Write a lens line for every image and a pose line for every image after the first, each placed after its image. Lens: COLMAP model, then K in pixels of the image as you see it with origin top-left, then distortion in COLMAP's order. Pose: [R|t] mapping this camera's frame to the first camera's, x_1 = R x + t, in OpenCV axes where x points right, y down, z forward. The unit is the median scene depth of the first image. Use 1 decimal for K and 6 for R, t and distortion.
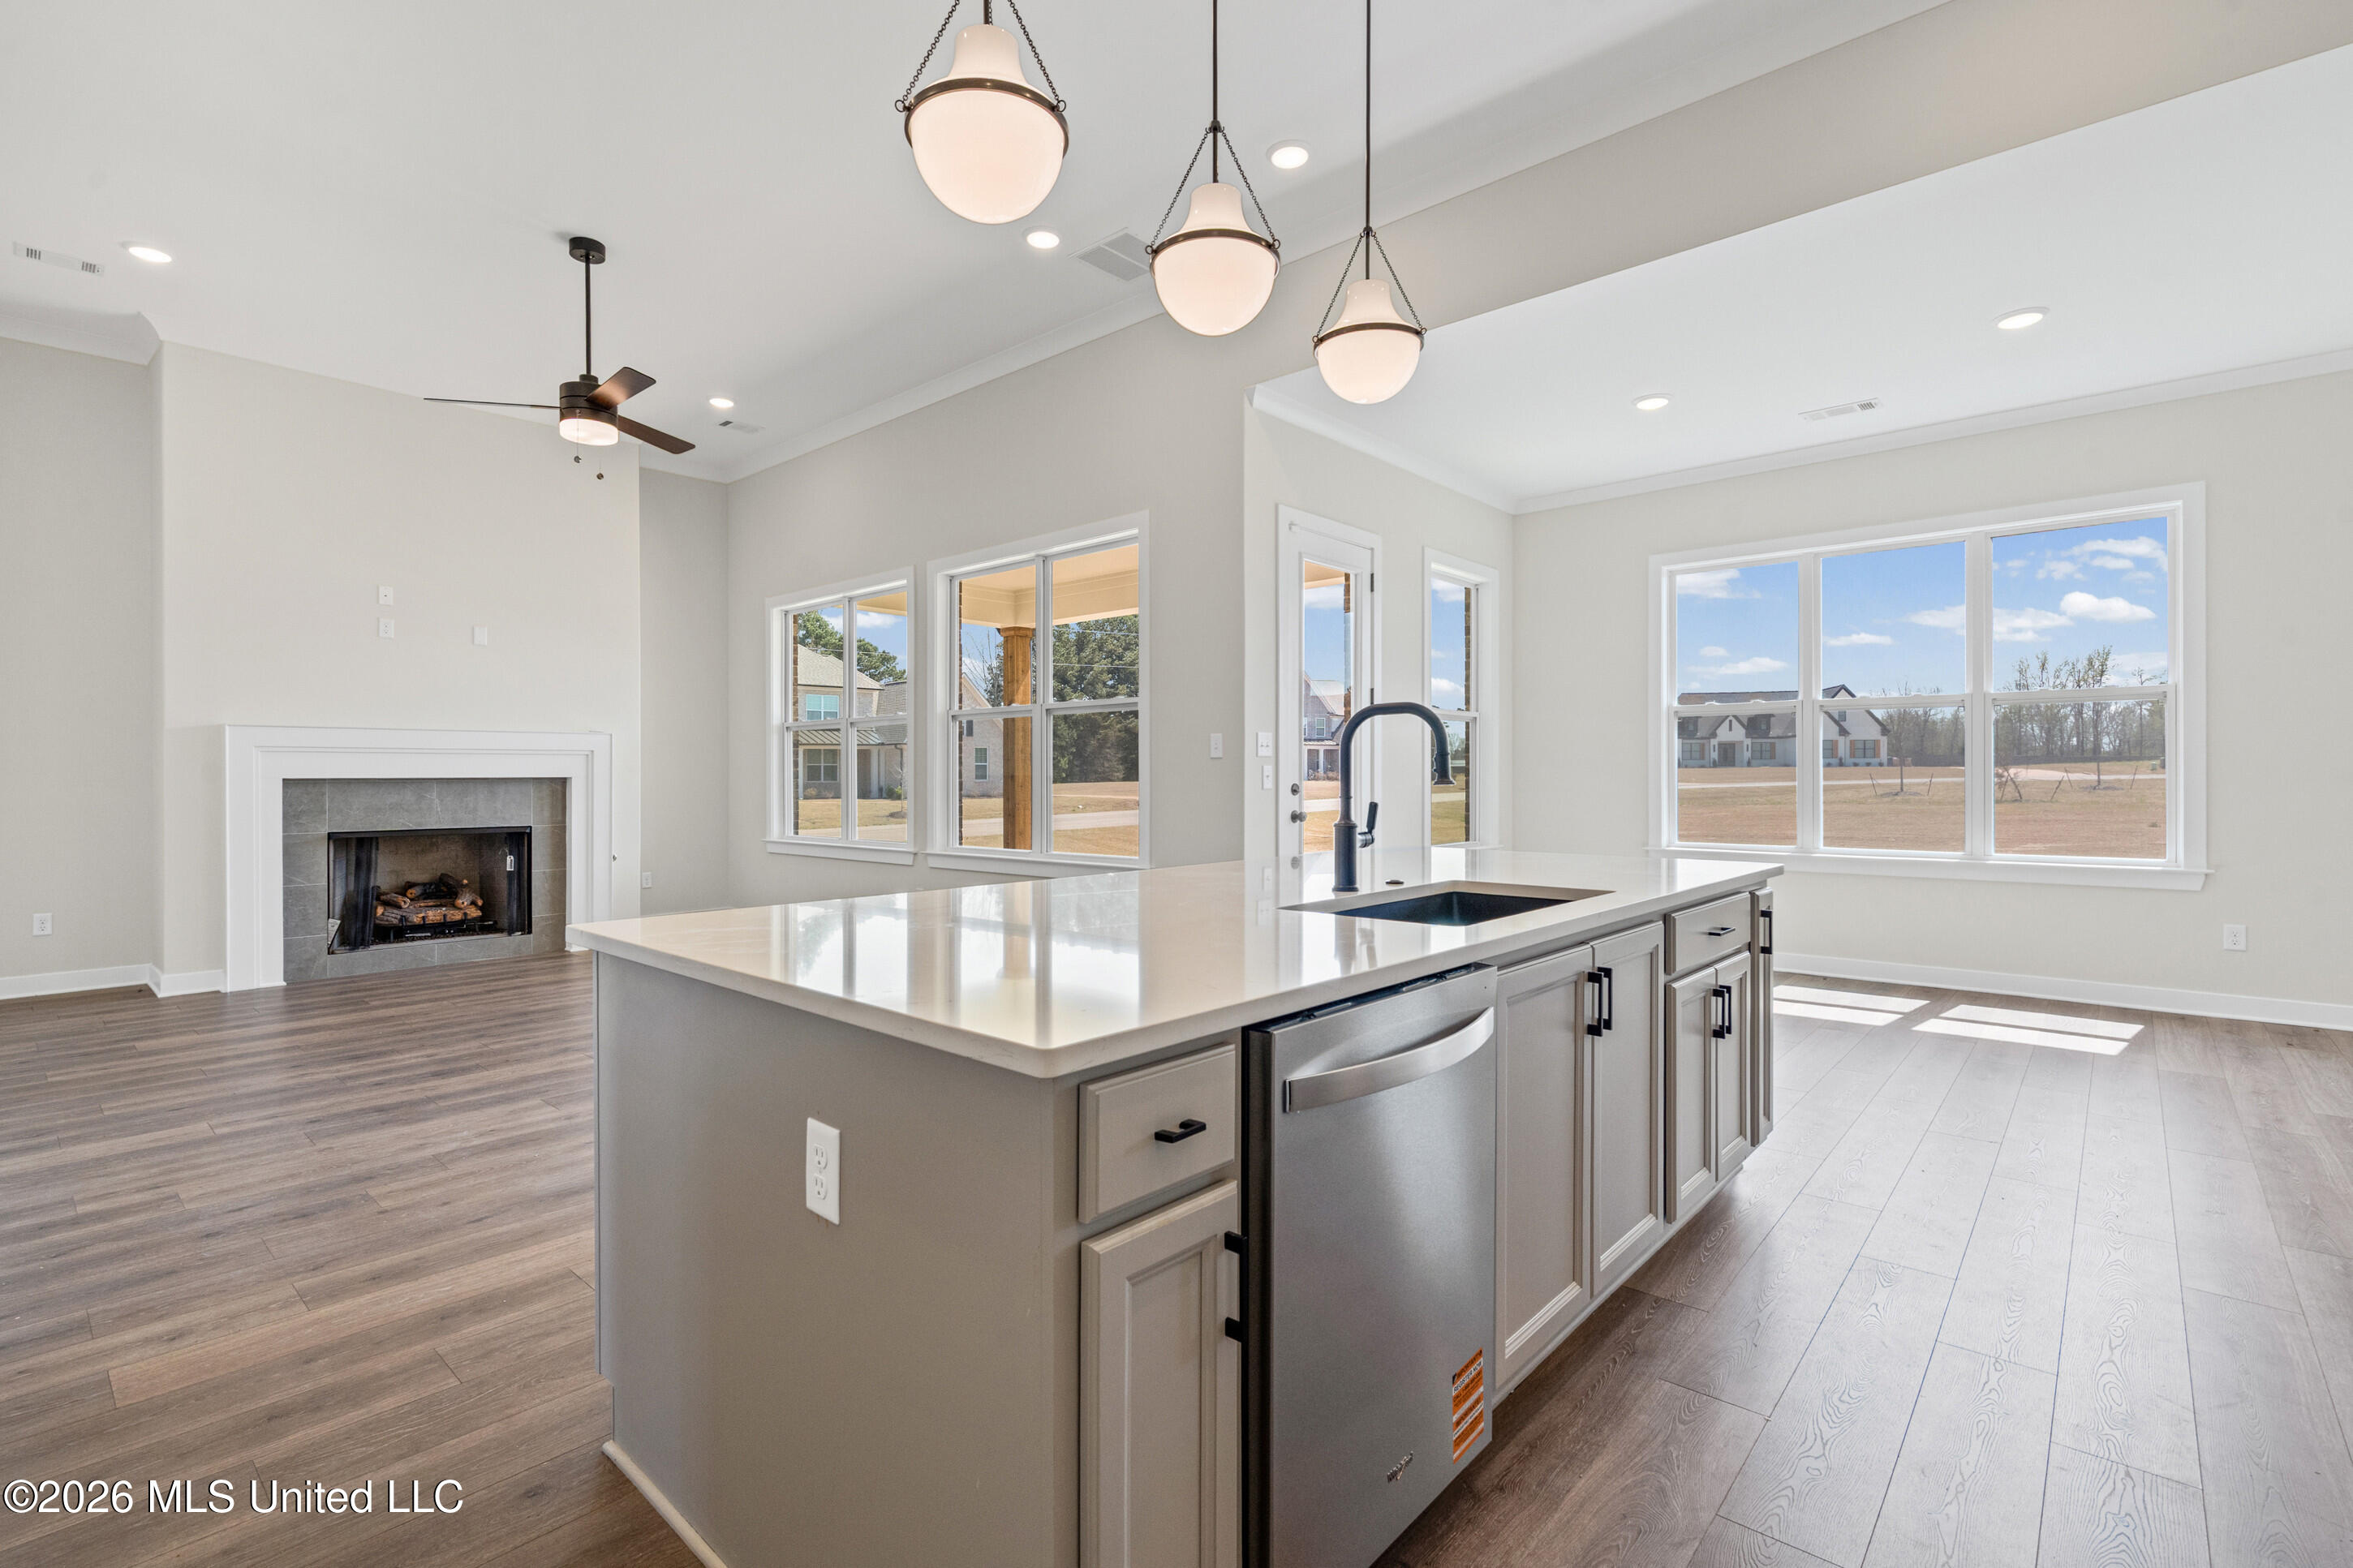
lens RADIAL K [[1076.7, 0, 1182.5], [0, 1076.7, 777.1], [0, 0, 1]] dist [-0.001899, -0.000546]
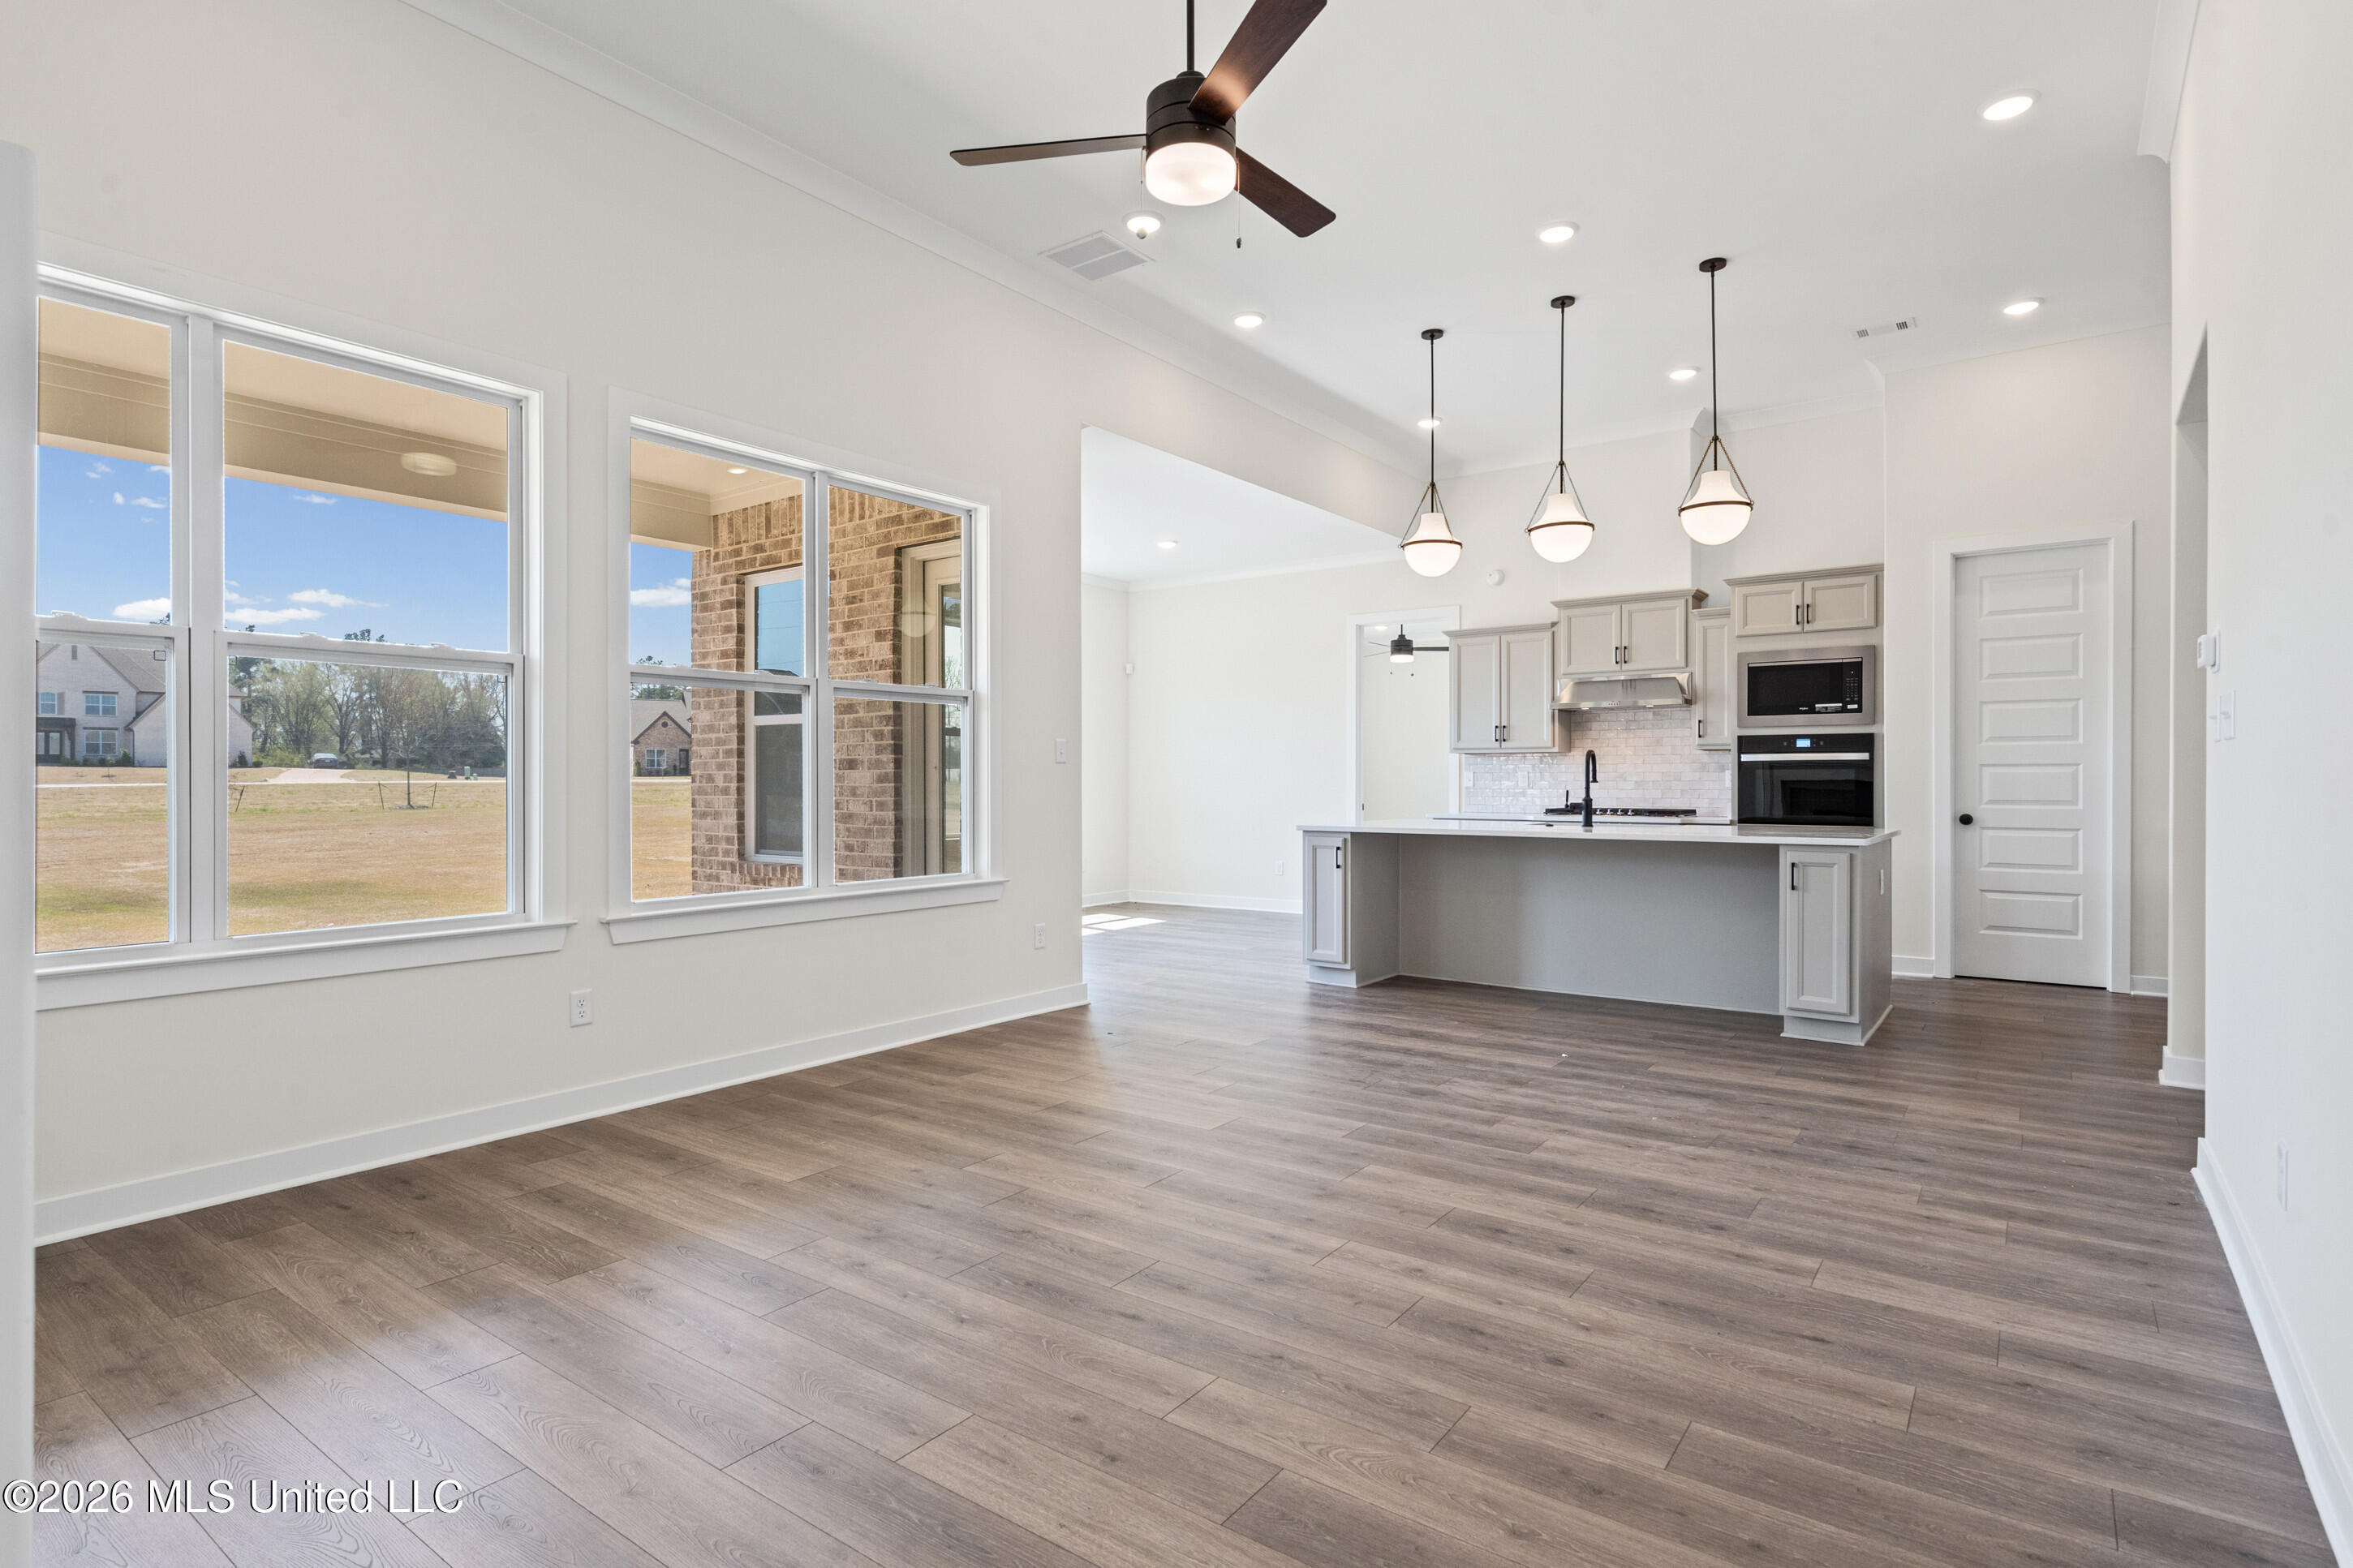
lens RADIAL K [[1202.6, 0, 1131.1], [0, 1202.6, 782.9], [0, 0, 1]] dist [0.001004, 0.001249]
pose [[-0.077872, 0.003184, 0.996958, -0.938779], [0.005006, 0.999984, -0.002803, 0.005246], [-0.996951, 0.004773, -0.077887, 0.855810]]
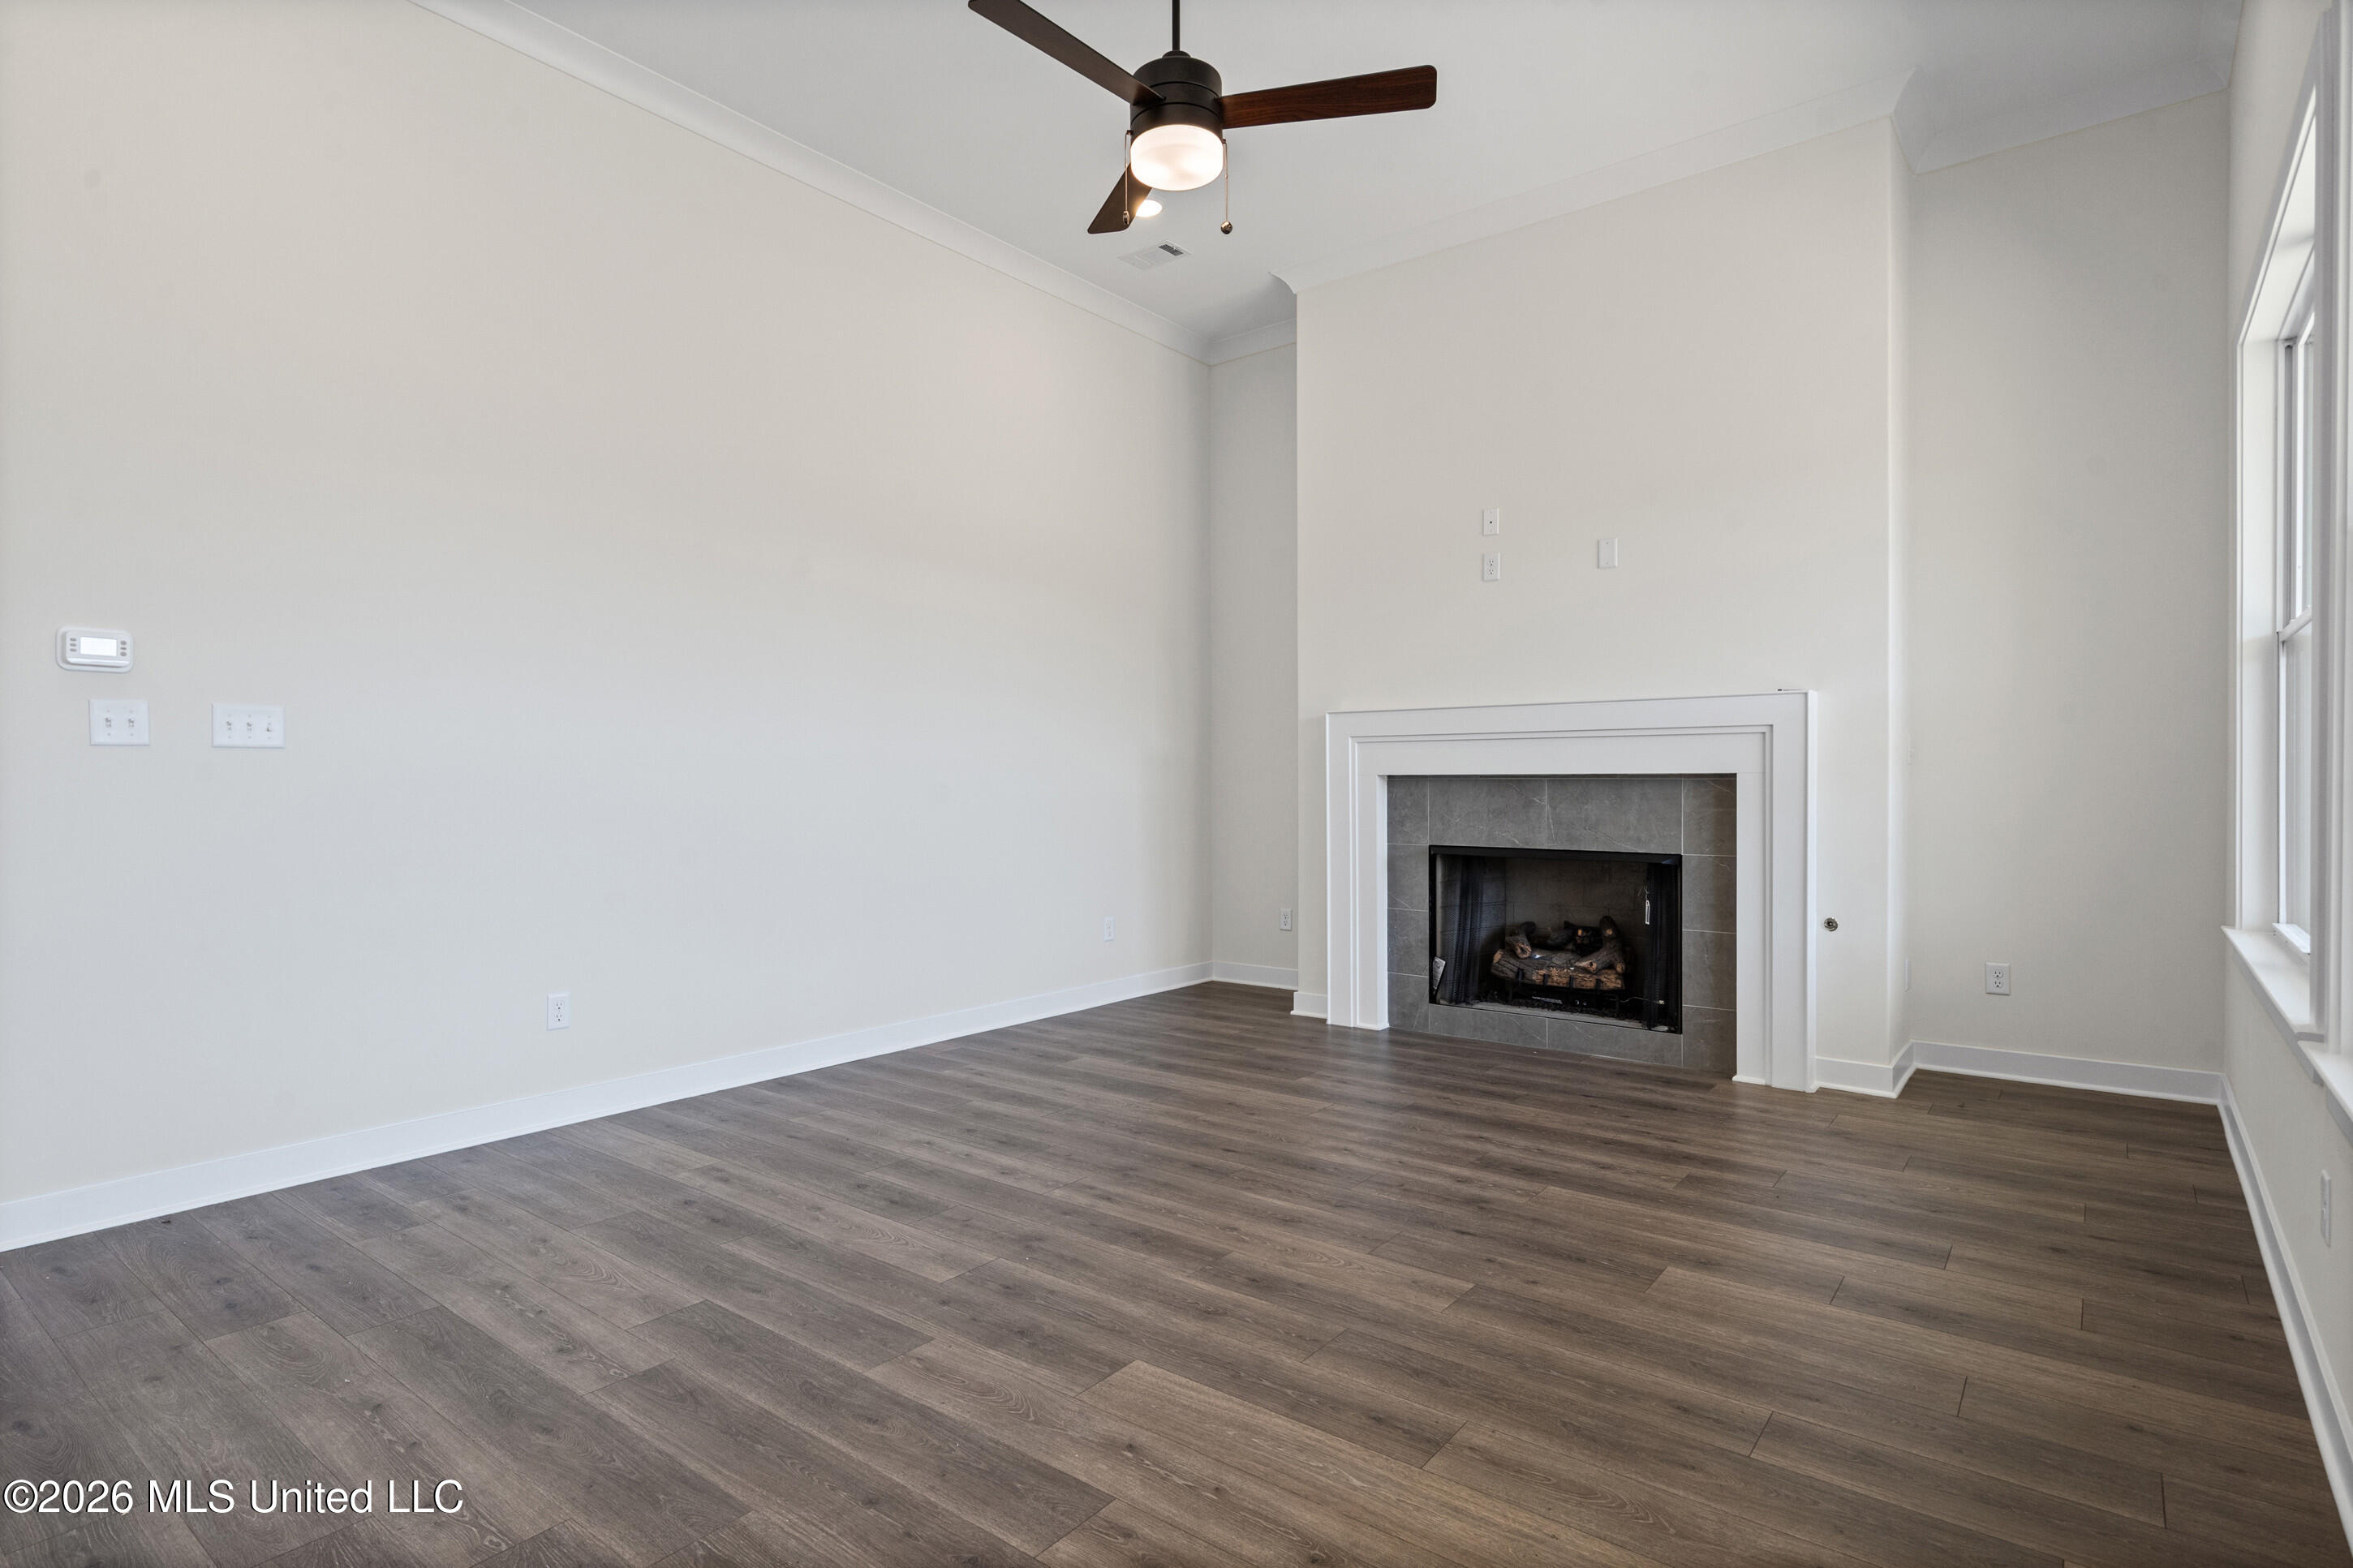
lens RADIAL K [[1202.6, 0, 1122.9], [0, 1202.6, 782.3], [0, 0, 1]] dist [0.001004, 0.001249]
pose [[0.042376, 0.005939, -0.999084, 0.058945], [0.001553, 0.999981, 0.006010, 0.000947], [0.999101, -0.001806, 0.042366, 0.747038]]
